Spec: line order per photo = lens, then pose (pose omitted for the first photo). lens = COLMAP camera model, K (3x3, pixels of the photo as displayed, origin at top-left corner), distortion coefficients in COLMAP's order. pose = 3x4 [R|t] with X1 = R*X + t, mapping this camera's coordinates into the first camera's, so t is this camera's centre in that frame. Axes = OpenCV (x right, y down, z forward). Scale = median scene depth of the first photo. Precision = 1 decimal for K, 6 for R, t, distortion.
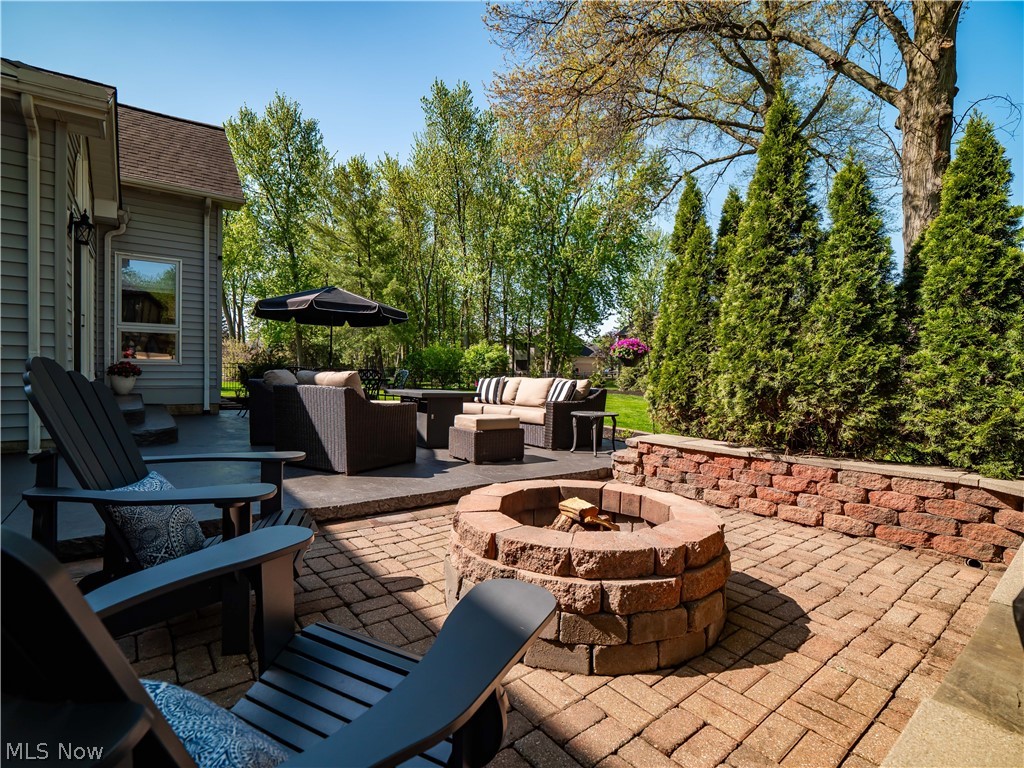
lens RADIAL K [[506.8, 0, 512.0], [0, 506.8, 384.0], [0, 0, 1]] dist [-0.002603, -0.000857]
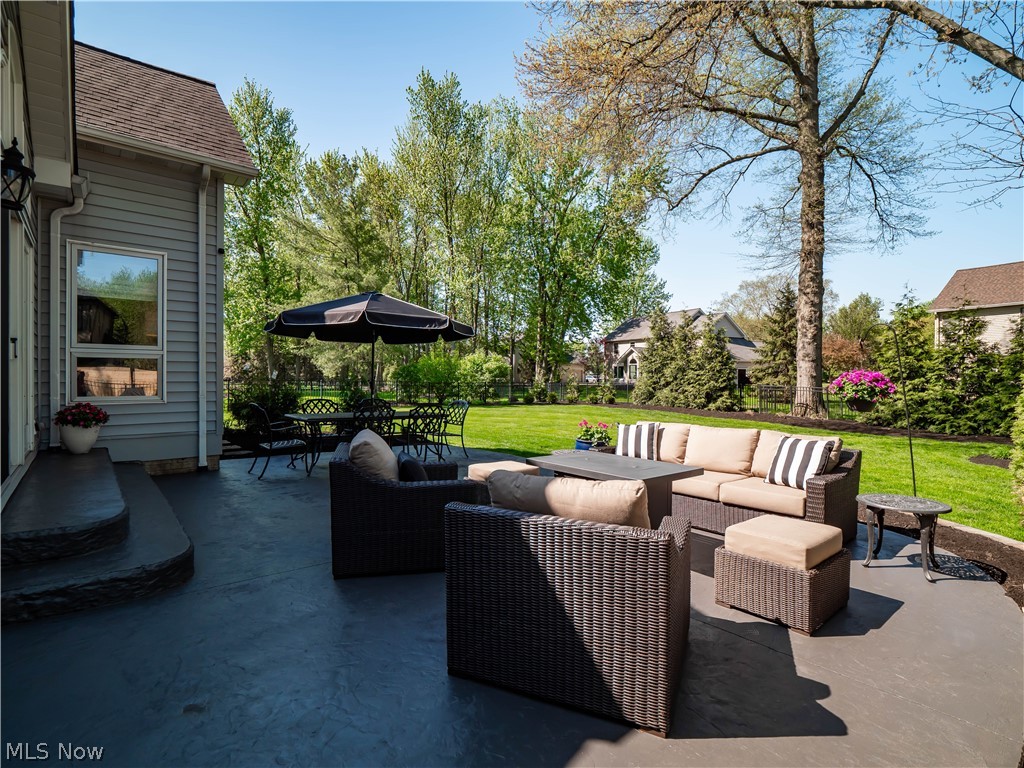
lens RADIAL K [[506.8, 0, 512.0], [0, 506.8, 384.0], [0, 0, 1]] dist [-0.002603, -0.000857]
pose [[0.997680, -0.008055, 0.067598, -0.073270], [0.008640, 0.999928, -0.008363, -0.017703], [-0.067526, 0.008928, 0.997678, 0.088416]]
